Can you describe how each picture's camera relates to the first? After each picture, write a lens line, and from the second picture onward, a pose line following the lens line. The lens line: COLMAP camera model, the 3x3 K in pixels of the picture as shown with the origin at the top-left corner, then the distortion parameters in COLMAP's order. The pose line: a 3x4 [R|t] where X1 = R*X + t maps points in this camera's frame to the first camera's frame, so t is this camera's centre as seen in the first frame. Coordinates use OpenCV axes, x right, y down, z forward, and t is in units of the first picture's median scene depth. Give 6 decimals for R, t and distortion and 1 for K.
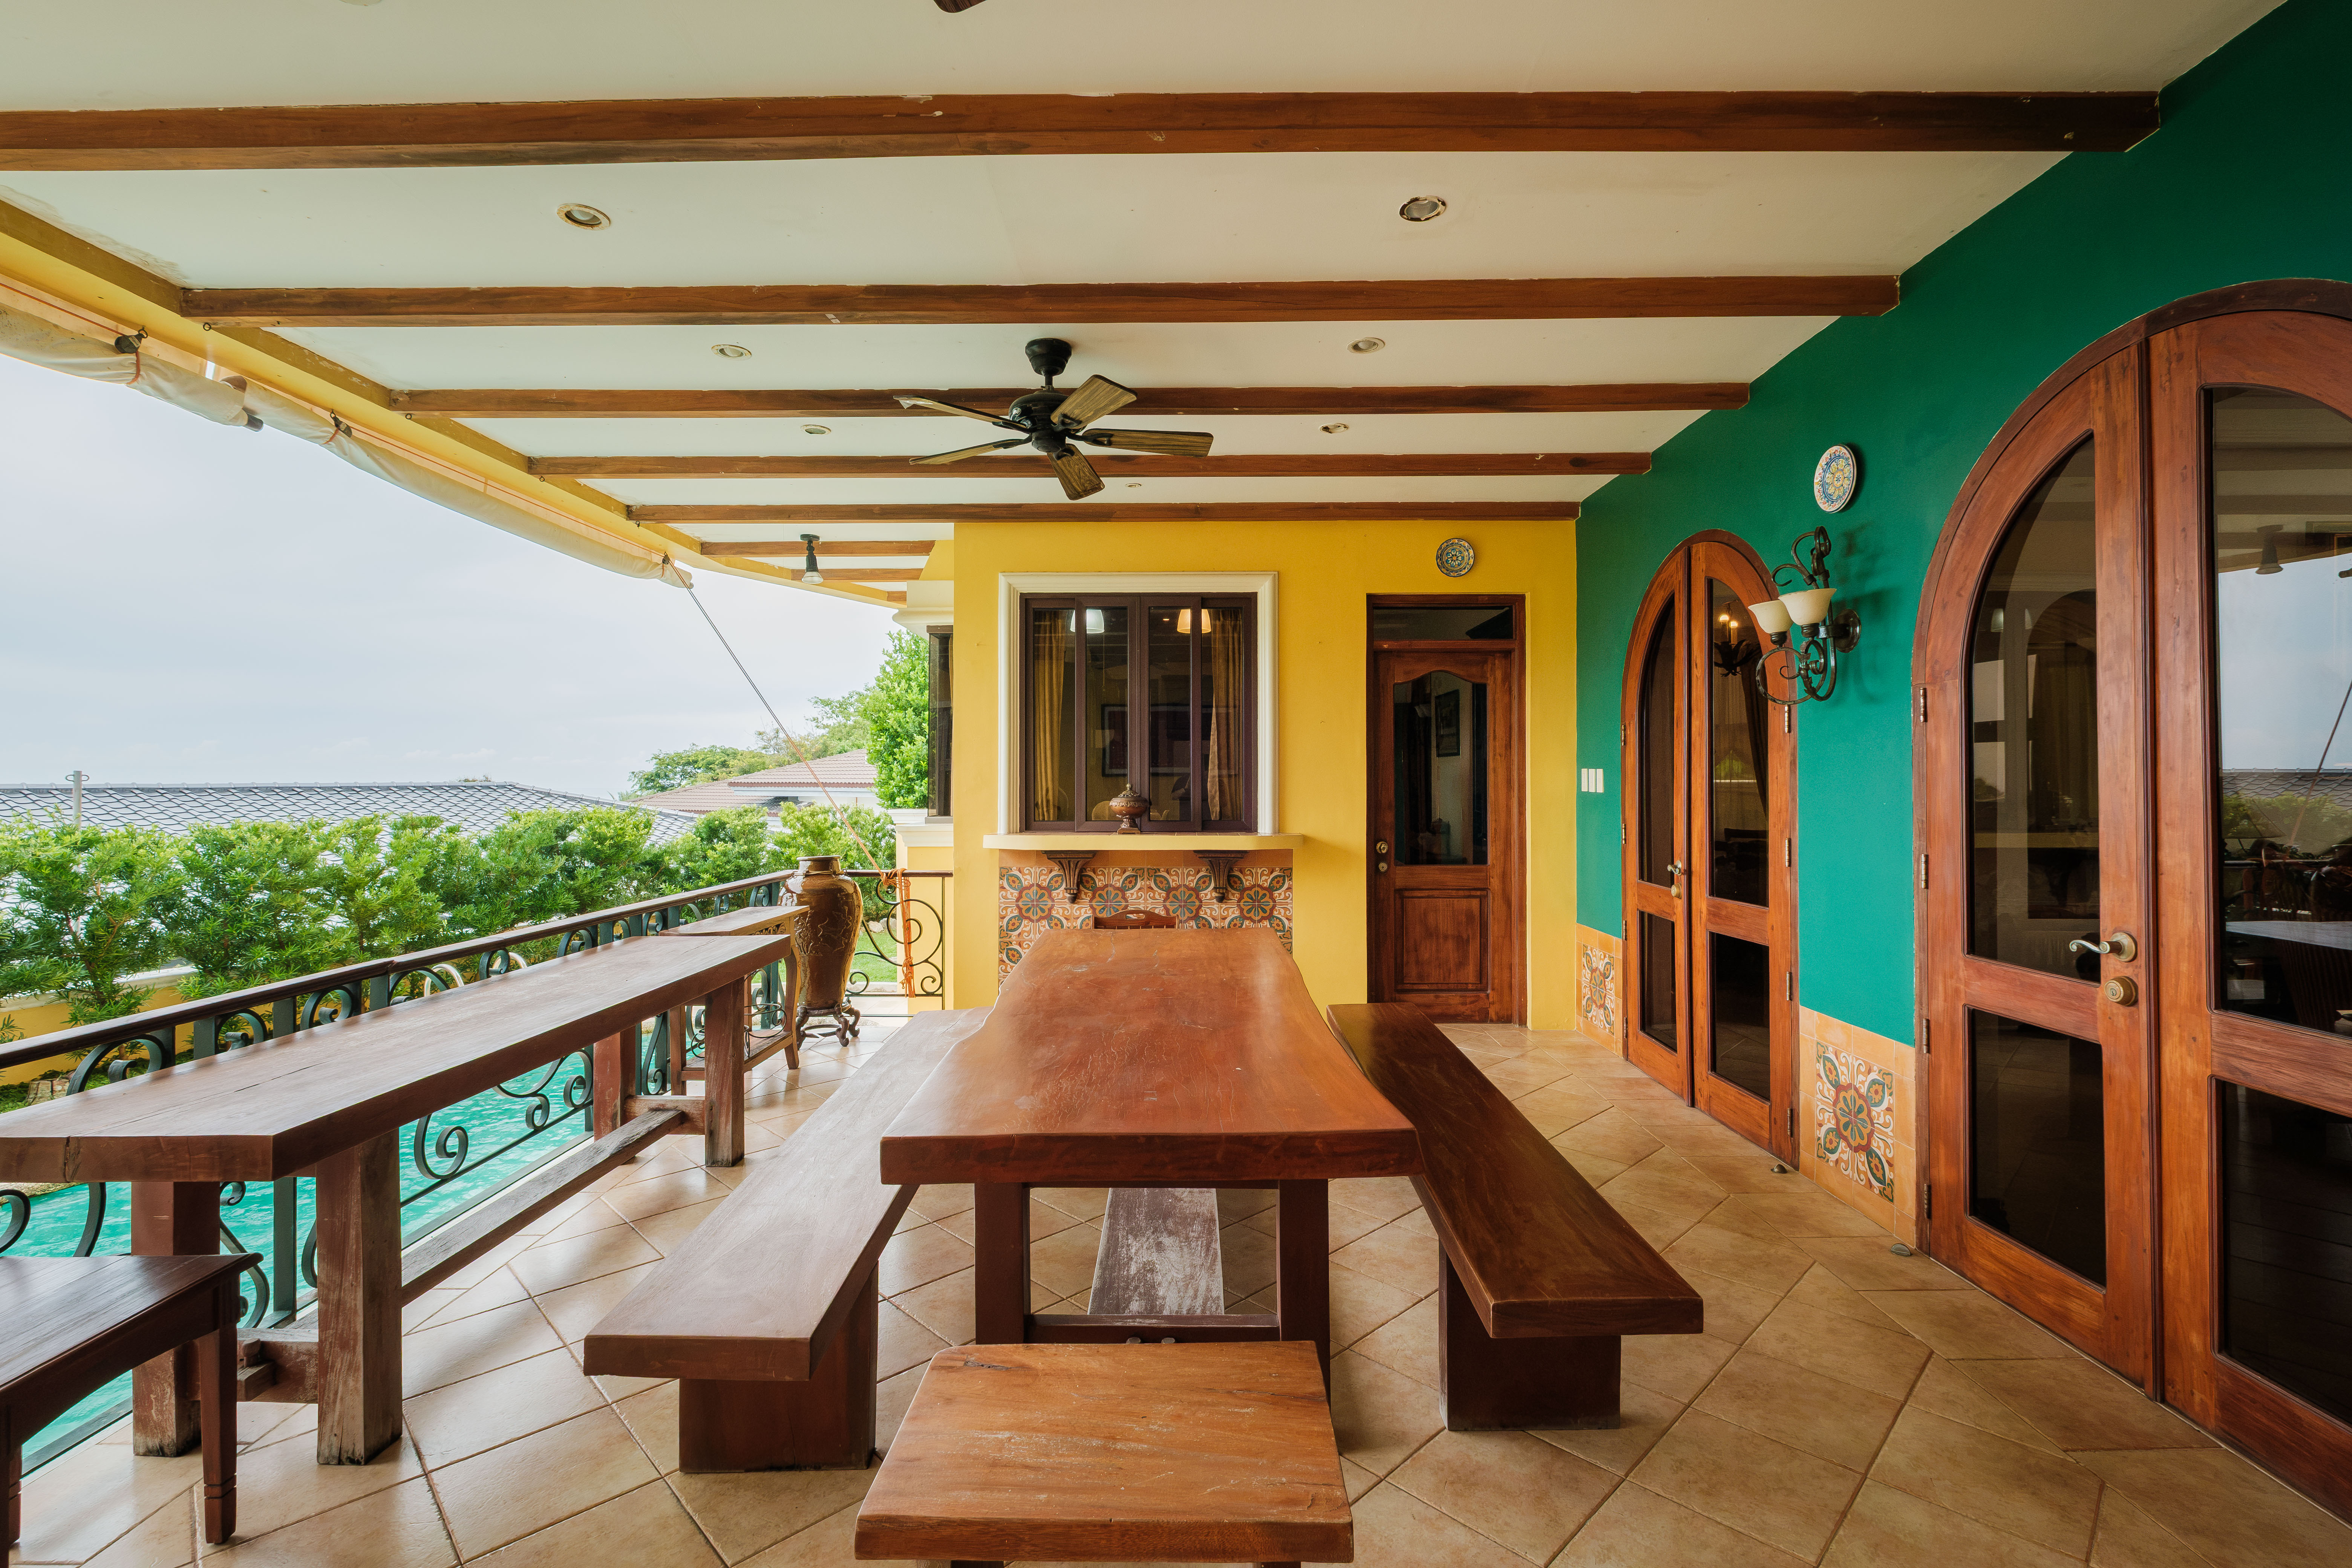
lens RADIAL K [[1112.9, 0, 1176.0], [0, 1112.9, 784.0], [0, 0, 1]] dist [-0.000751, -0.000147]
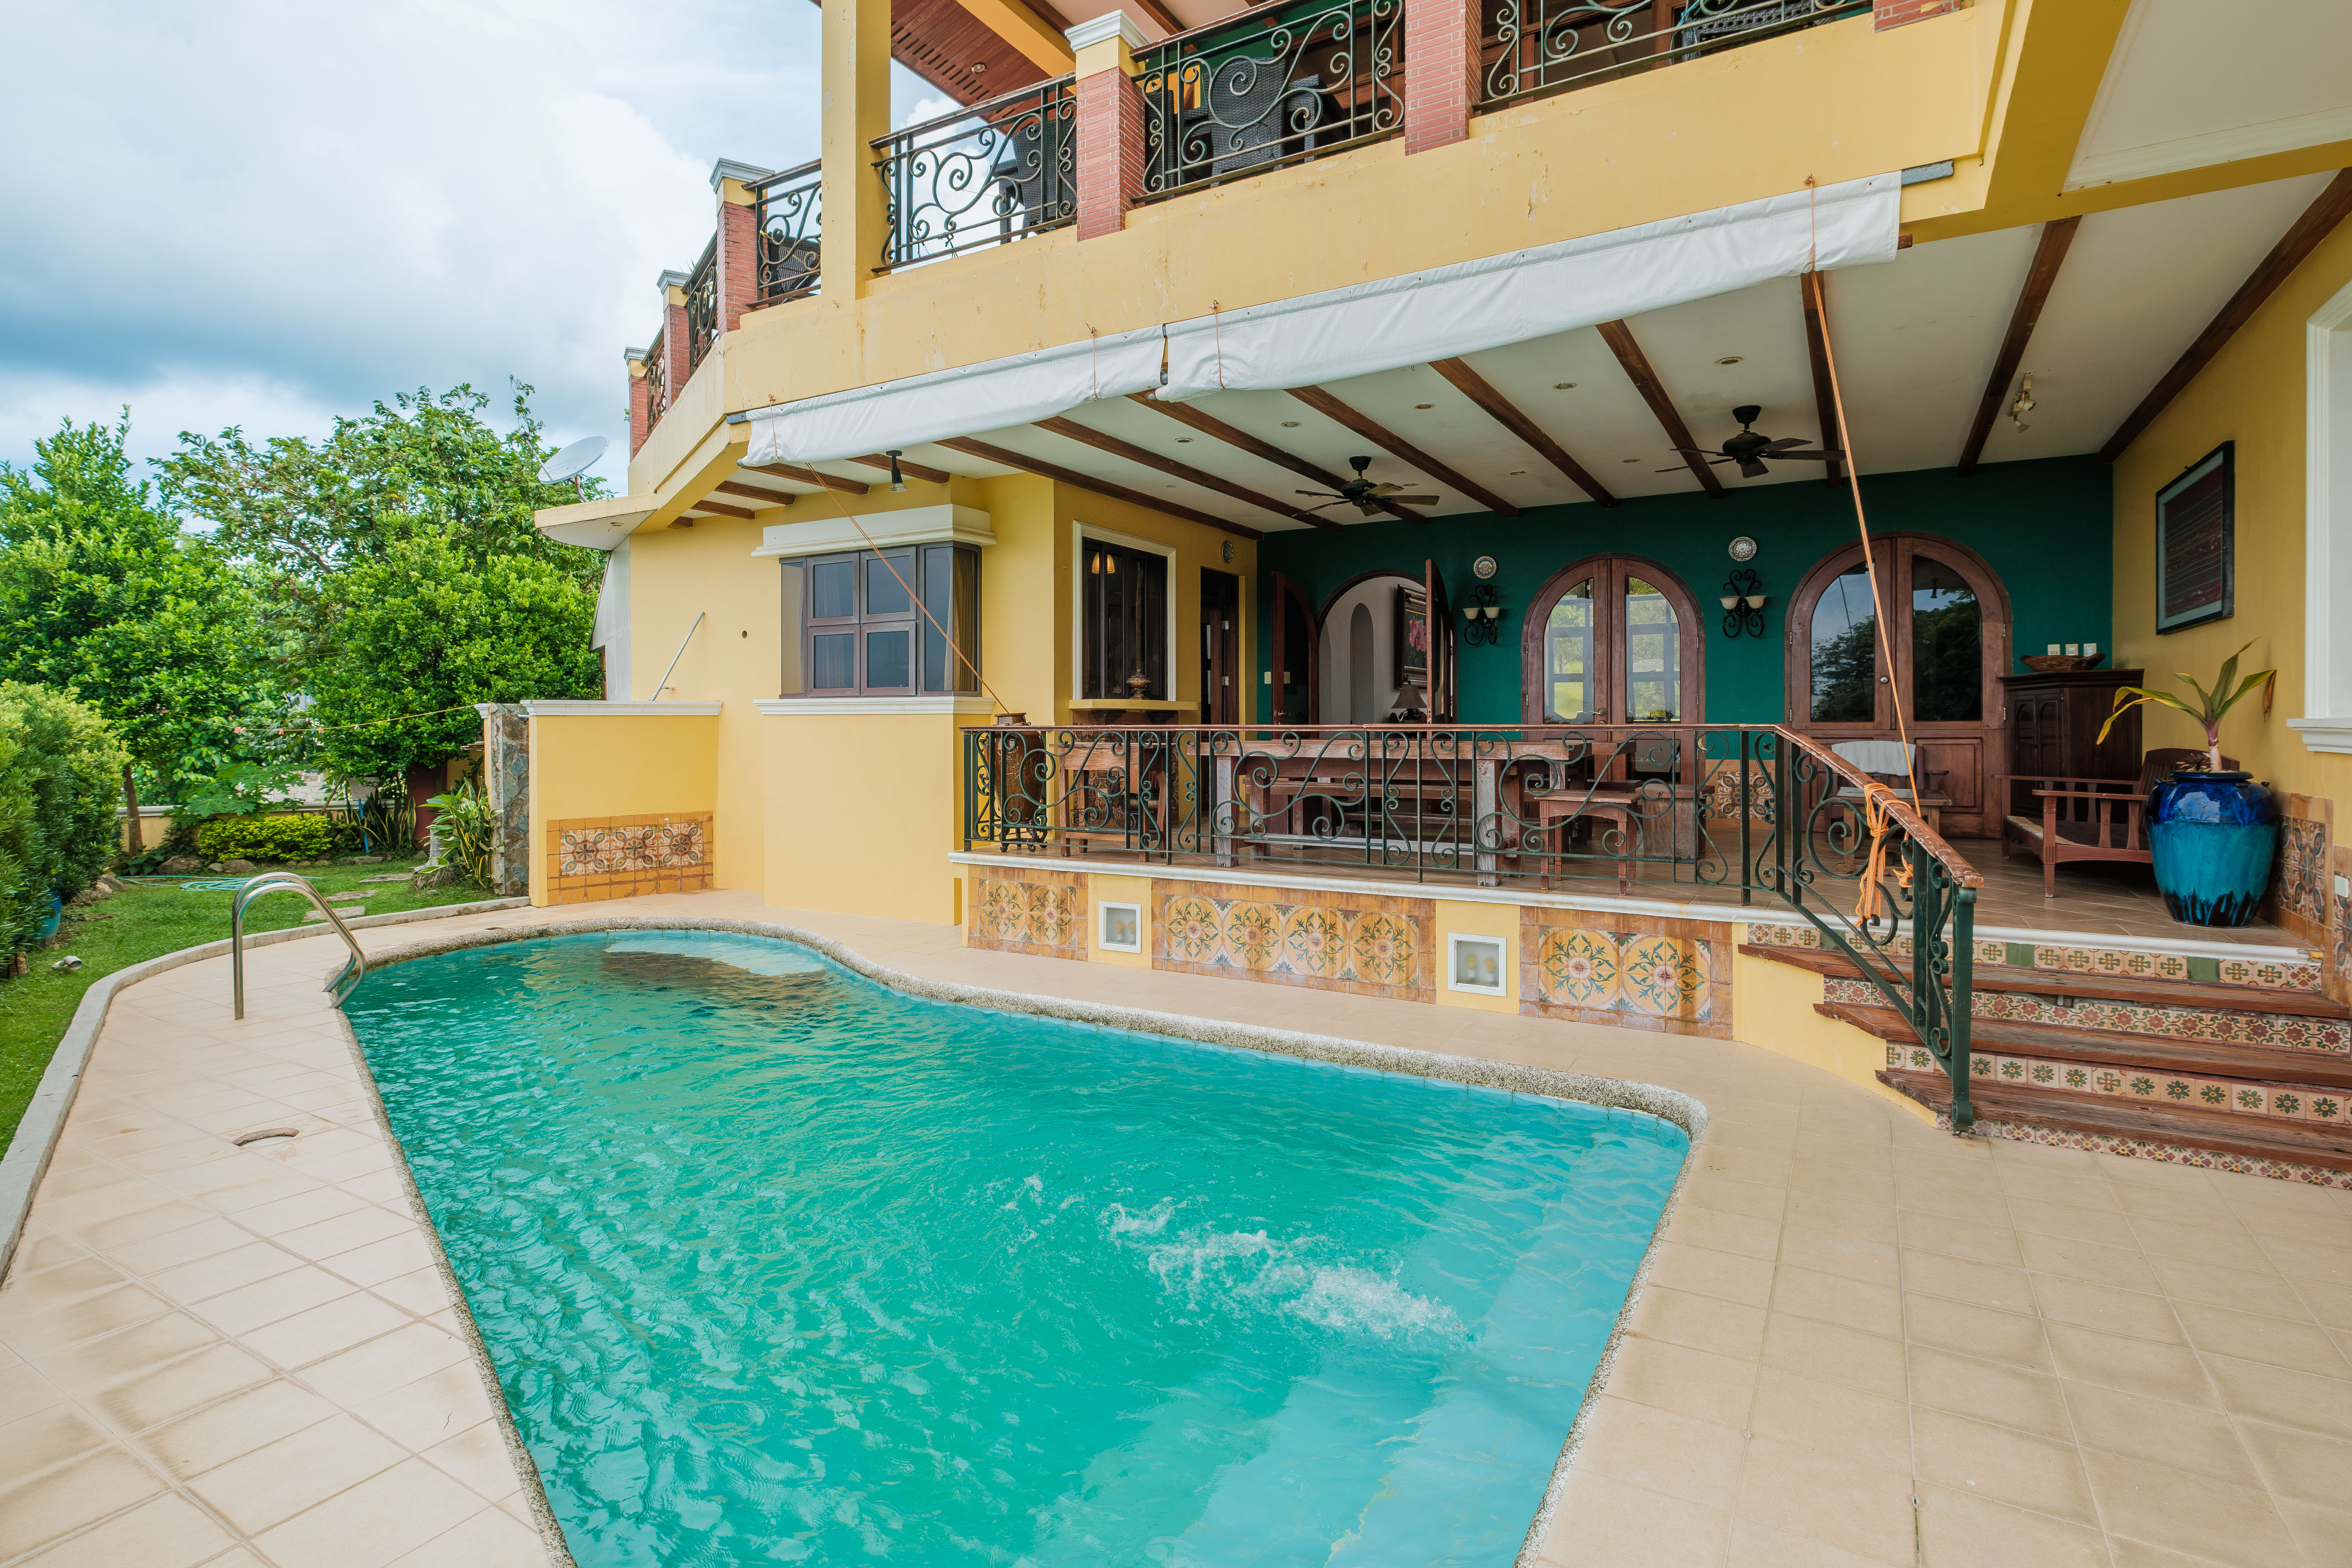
lens RADIAL K [[1153.3, 0, 1298.7], [0, 1153.3, 726.0], [0, 0, 1]] dist [-0.002260, -0.000980]
pose [[0.458432, -0.004434, 0.888718, -1.442085], [0.005181, 0.999984, 0.002316, 0.082278], [-0.888714, 0.003543, 0.458448, 0.056771]]
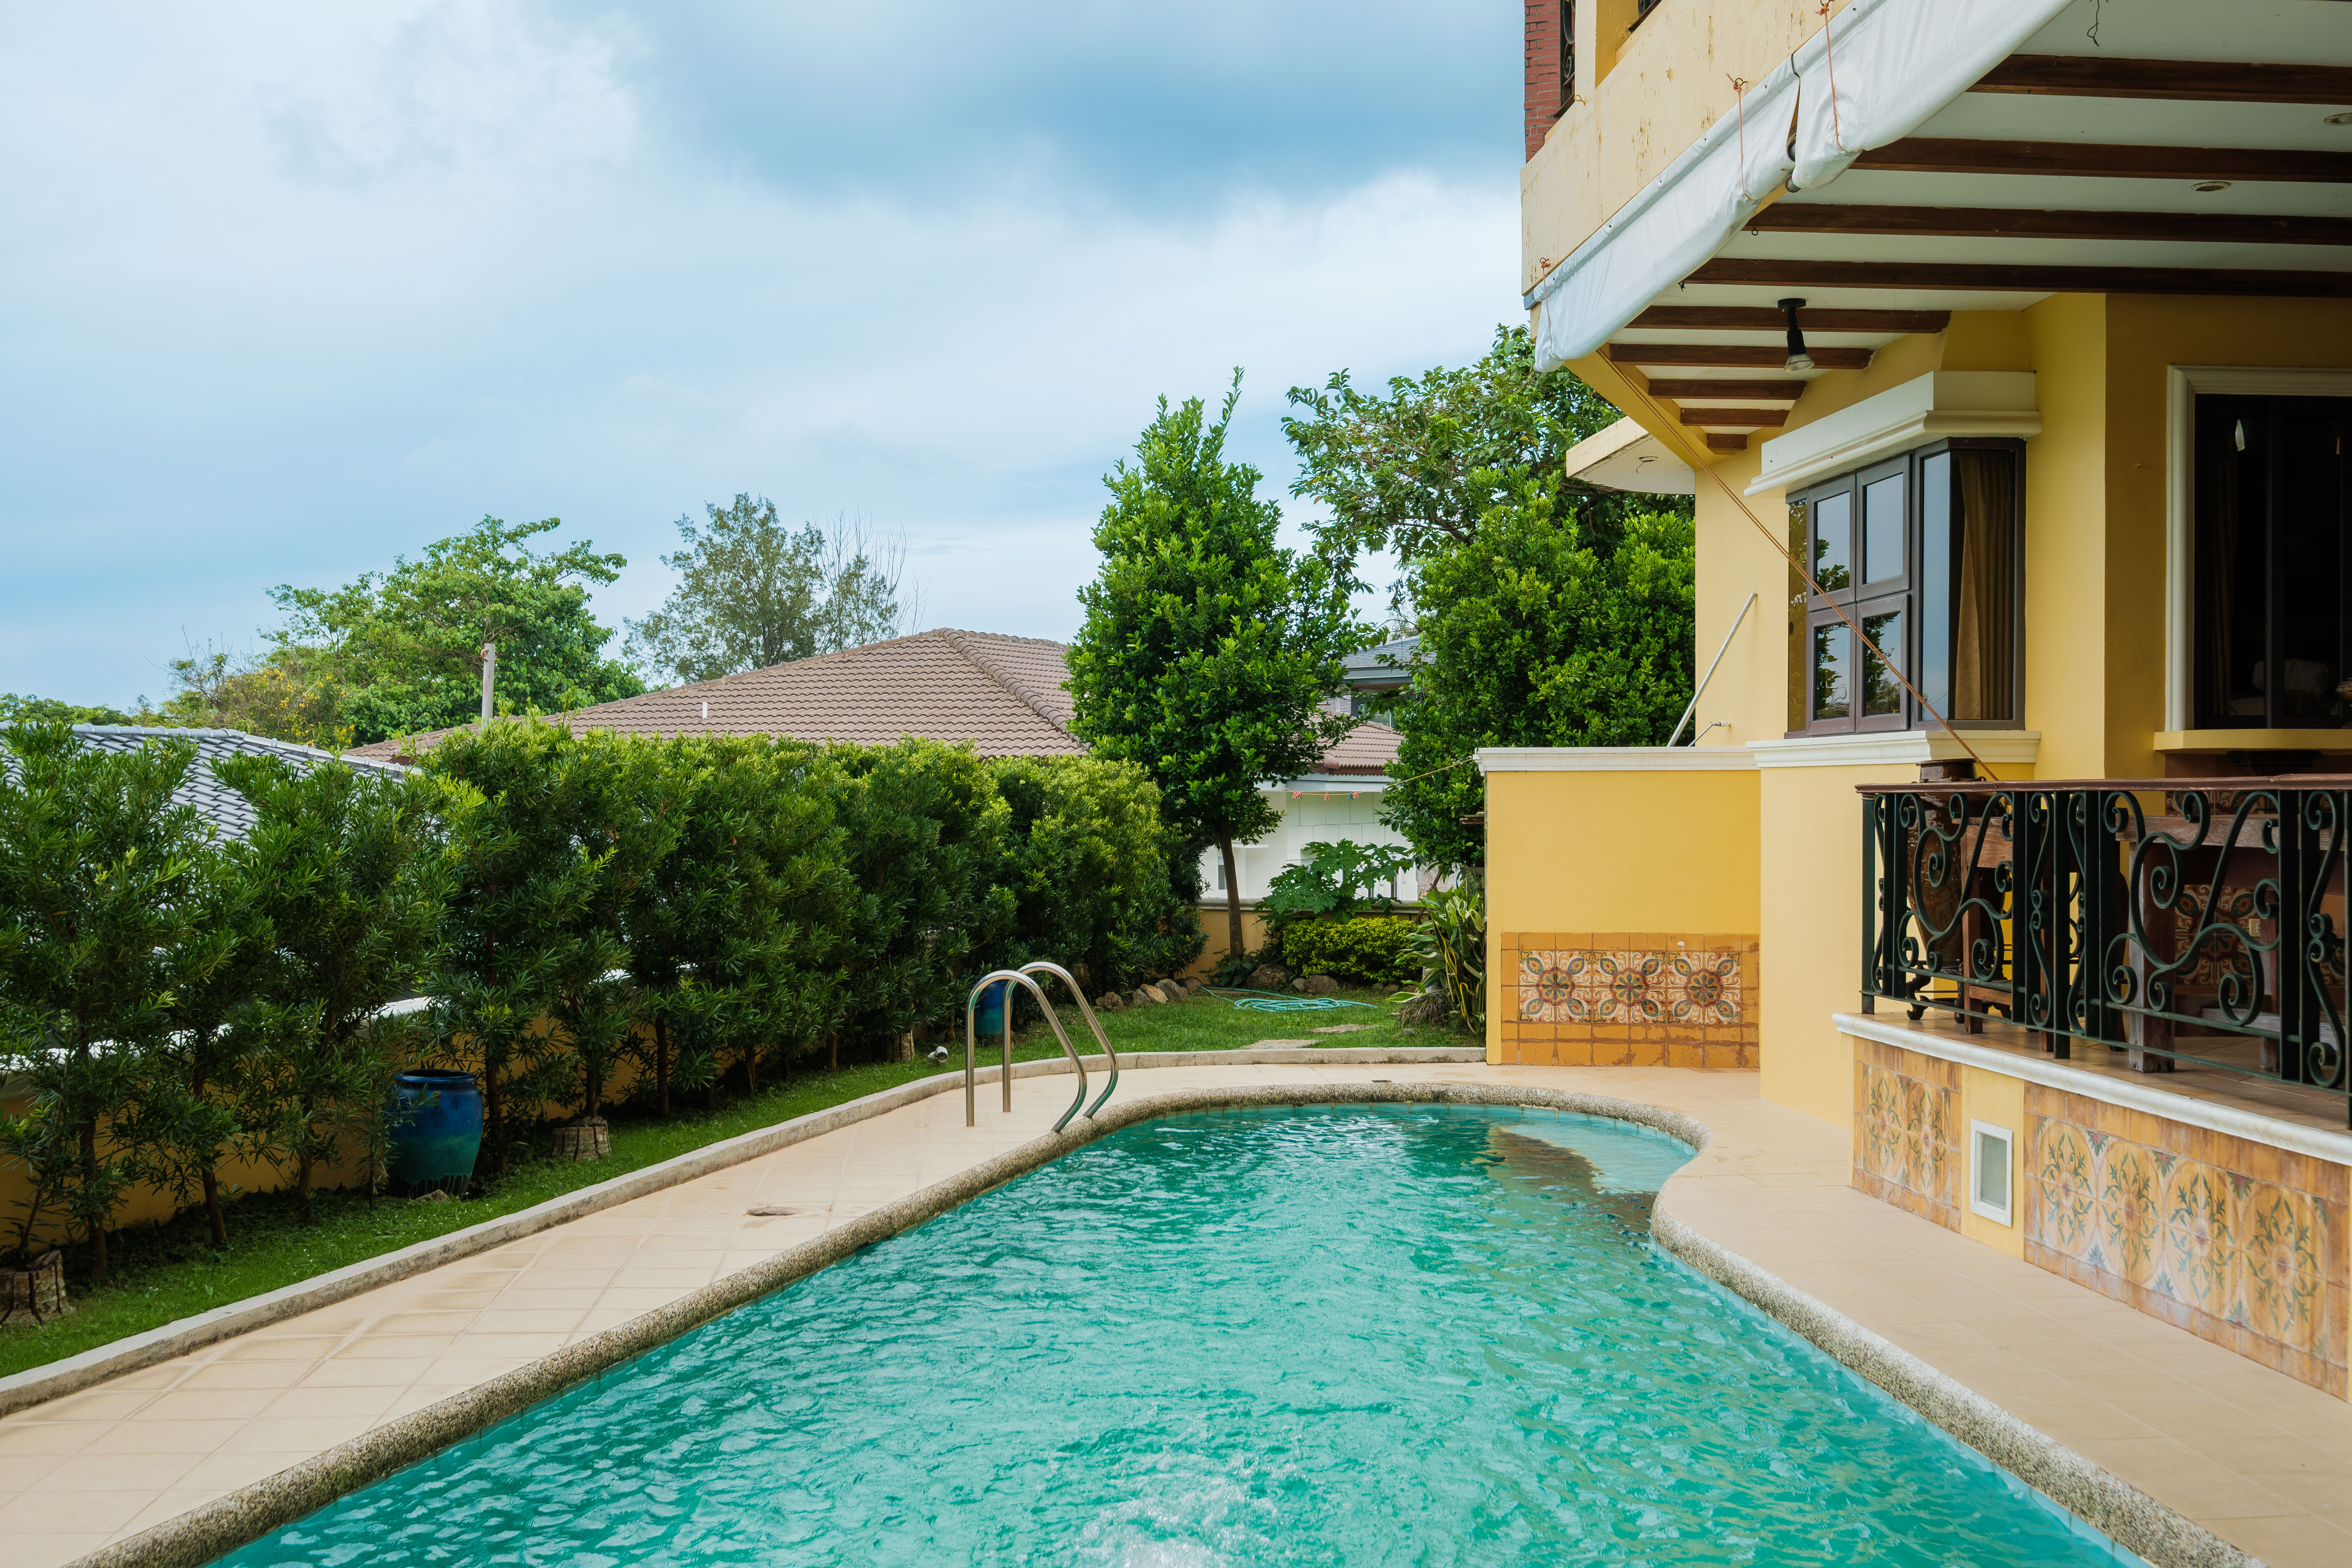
lens RADIAL K [[2571.5, 0, 1176.0], [0, 2571.5, 784.0], [0, 0, 1]] dist [-0.030318, 0.200335]
pose [[0.994157, 0.000684, 0.107944, -1.018307], [0.000195, 0.999967, -0.008133, 0.097091], [-0.107946, 0.008107, 0.994124, -0.594693]]
